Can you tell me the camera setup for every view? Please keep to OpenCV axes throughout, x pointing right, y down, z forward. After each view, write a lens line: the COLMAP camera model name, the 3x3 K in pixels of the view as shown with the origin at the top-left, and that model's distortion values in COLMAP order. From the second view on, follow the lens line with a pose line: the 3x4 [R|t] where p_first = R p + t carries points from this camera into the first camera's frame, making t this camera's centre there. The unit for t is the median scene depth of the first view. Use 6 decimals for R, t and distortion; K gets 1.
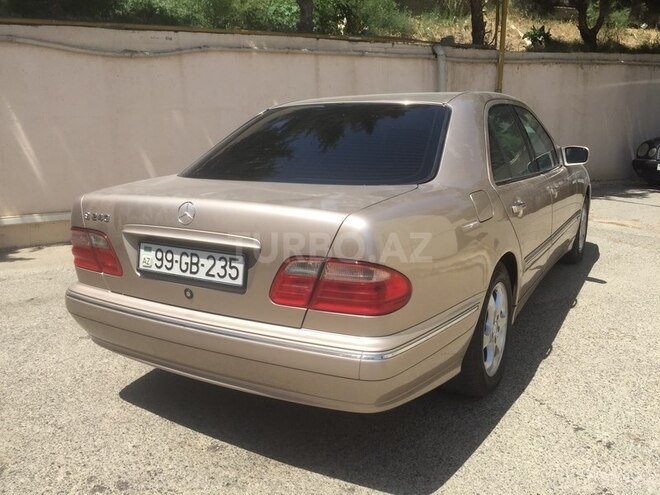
lens RADIAL K [[563.4, 0, 330.0], [0, 563.4, 247.5], [0, 0, 1]] dist [0.079794, -0.122940]
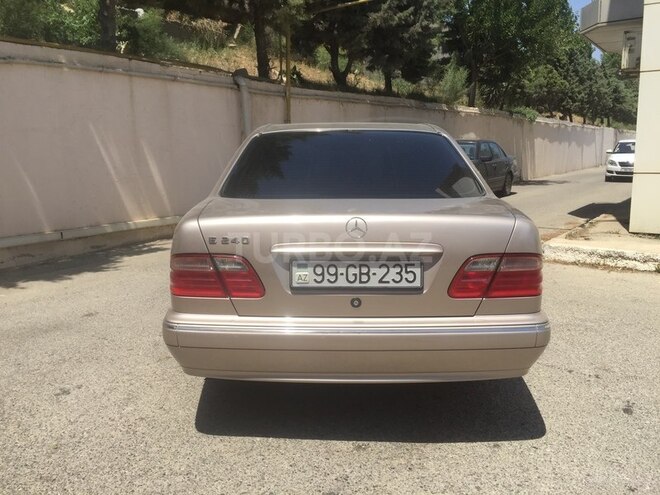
lens RADIAL K [[563.4, 0, 330.0], [0, 563.4, 247.5], [0, 0, 1]] dist [0.079794, -0.122940]
pose [[0.865962, -0.072776, 0.494786, -0.797947], [0.095174, 0.995256, -0.020183, -0.005739], [-0.490970, 0.064568, 0.868781, 0.082401]]
